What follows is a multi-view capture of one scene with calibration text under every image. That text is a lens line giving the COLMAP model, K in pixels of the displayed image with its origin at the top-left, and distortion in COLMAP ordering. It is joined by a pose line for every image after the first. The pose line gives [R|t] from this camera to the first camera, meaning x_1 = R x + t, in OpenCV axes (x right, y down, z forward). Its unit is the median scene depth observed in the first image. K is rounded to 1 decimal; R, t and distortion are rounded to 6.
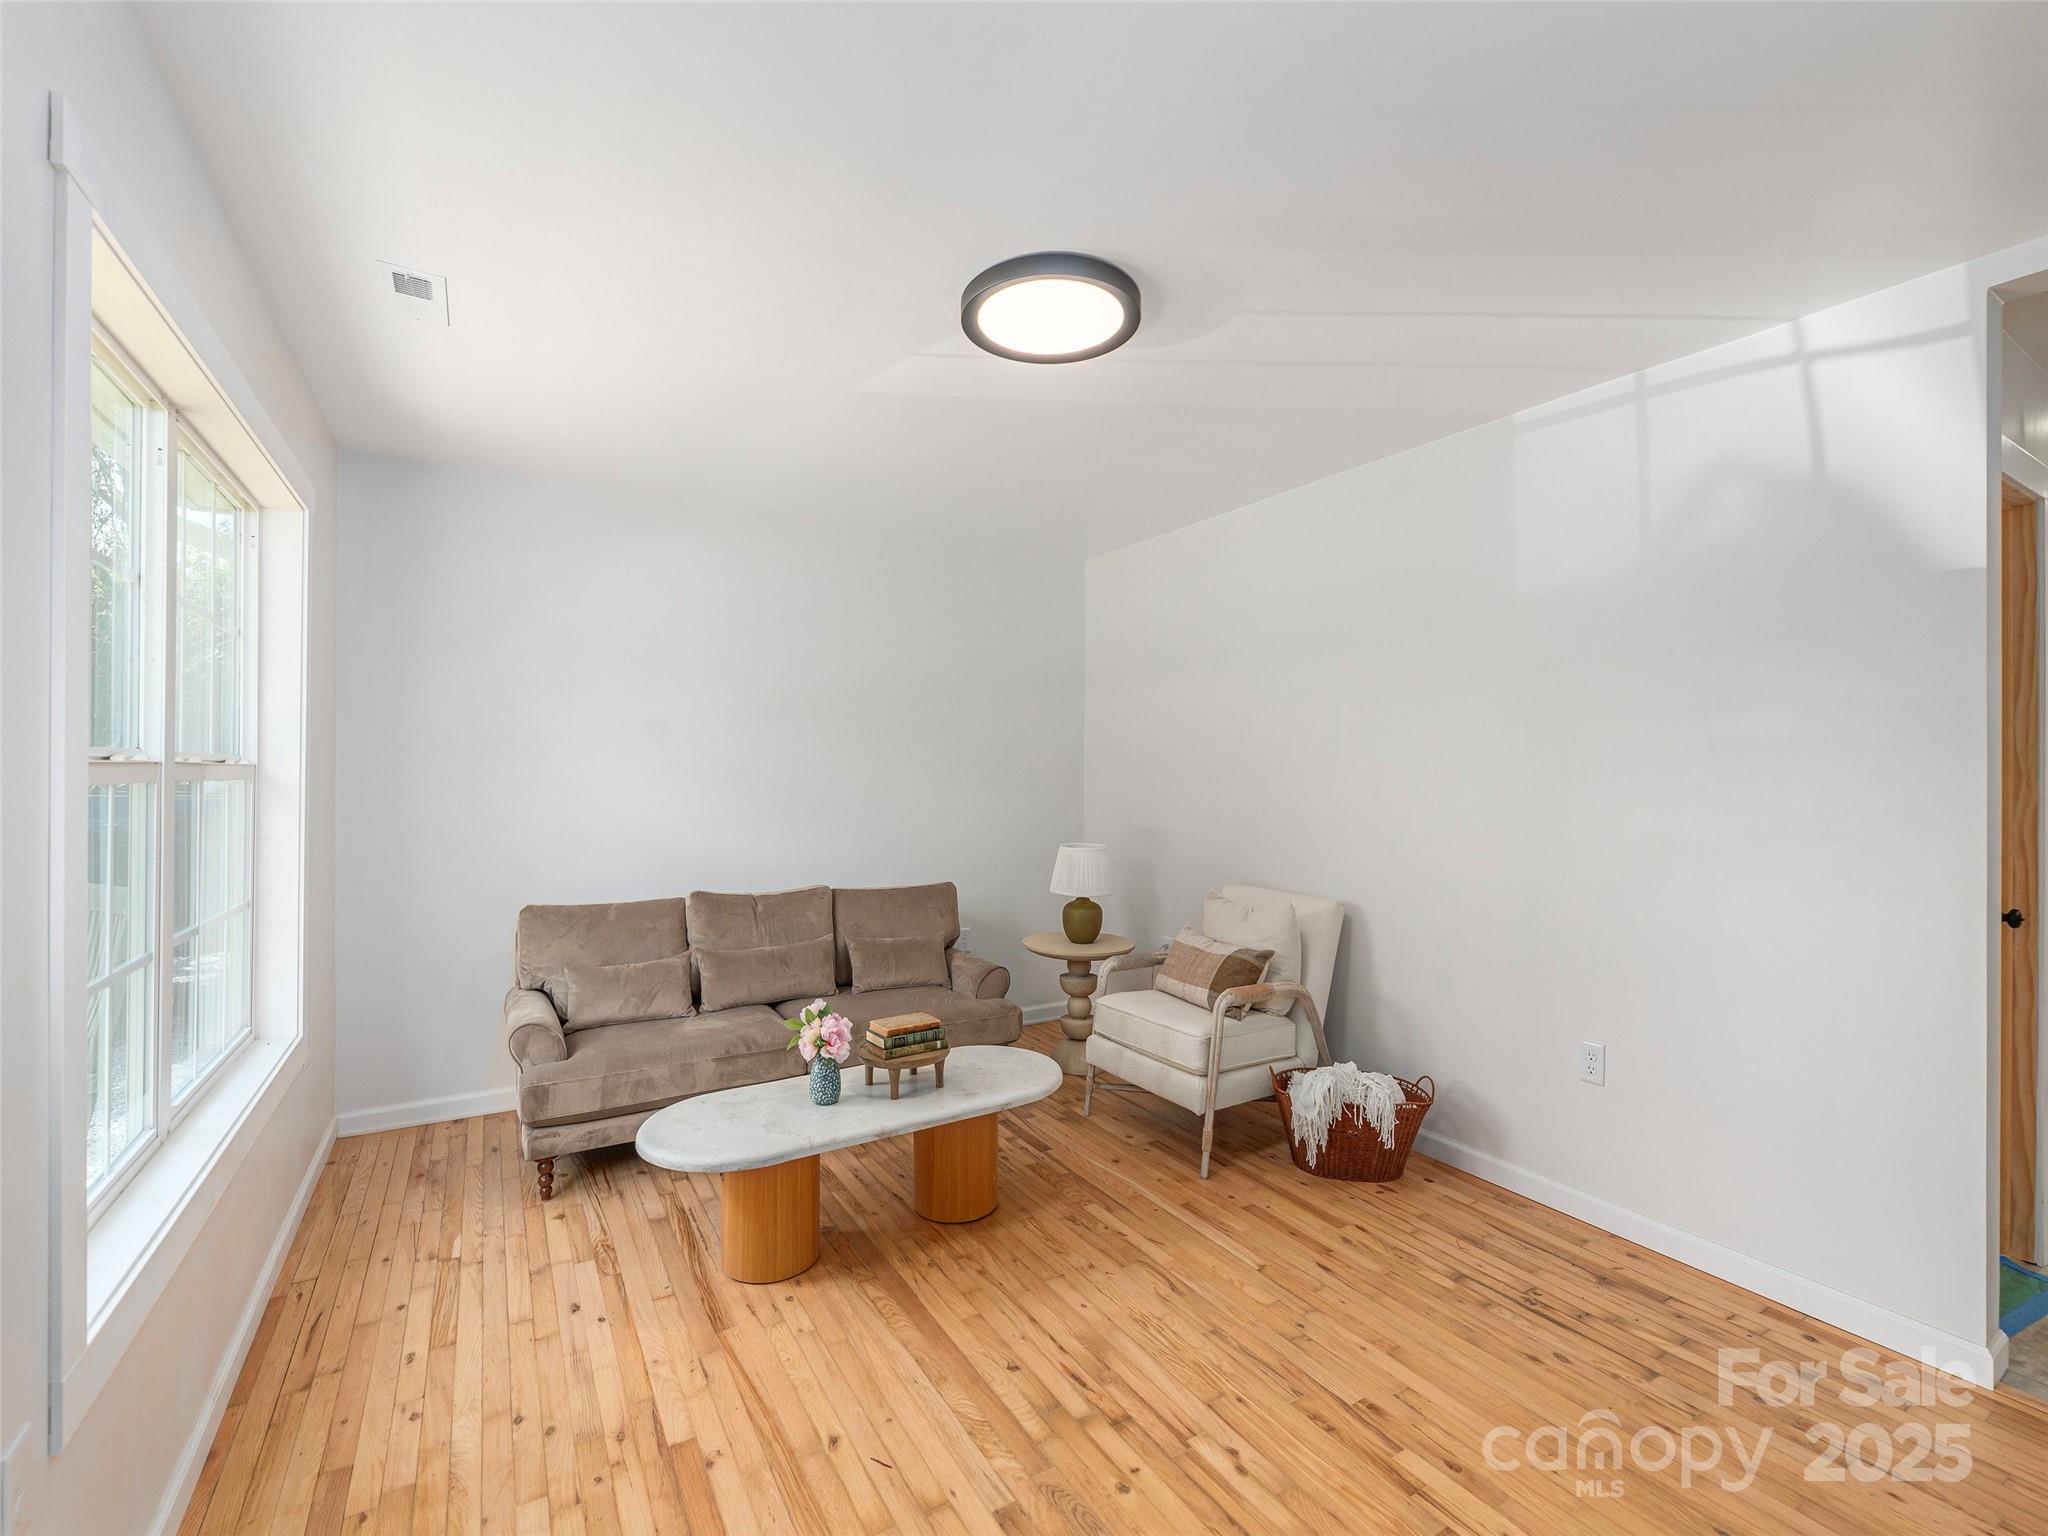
lens RADIAL K [[916.9, 0, 1016.4], [0, 916.9, 768.4], [0, 0, 1]] dist [-0.001366, 0.000158]
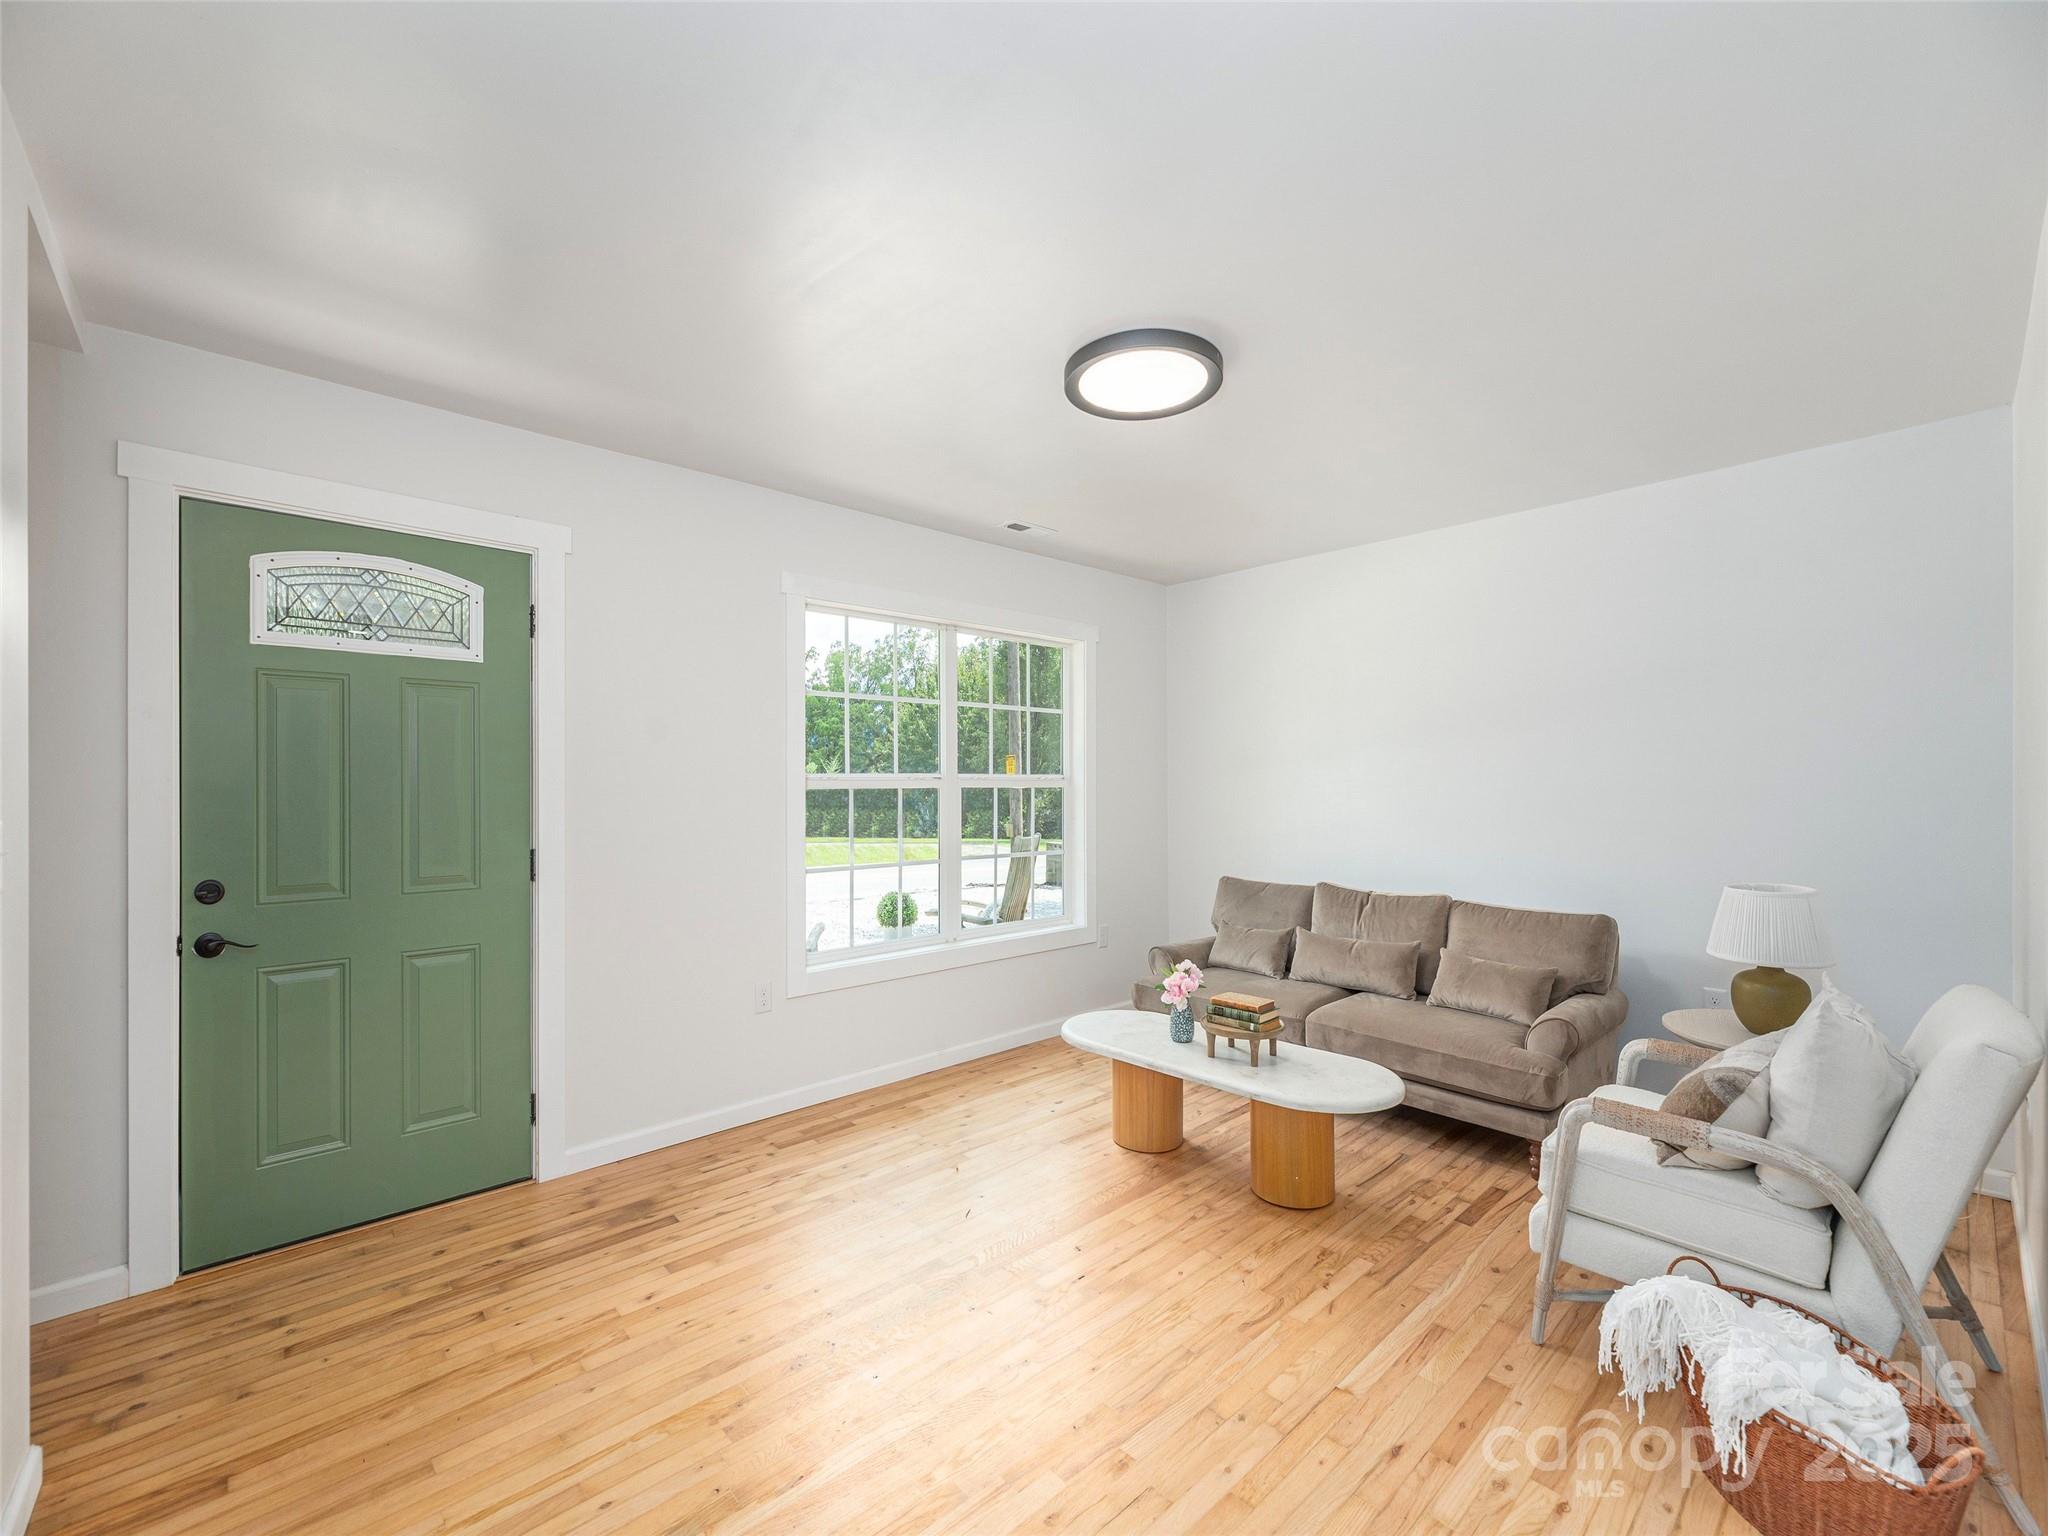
lens RADIAL K [[836.5, 0, 1015.6], [0, 836.5, 775.2], [0, 0, 1]] dist [-0.008342, 0.001158]
pose [[0.209313, -0.012079, -0.977774, 0.852074], [0.001451, 0.999926, -0.012042, 0.009803], [0.977848, 0.001101, 0.209315, 0.515631]]
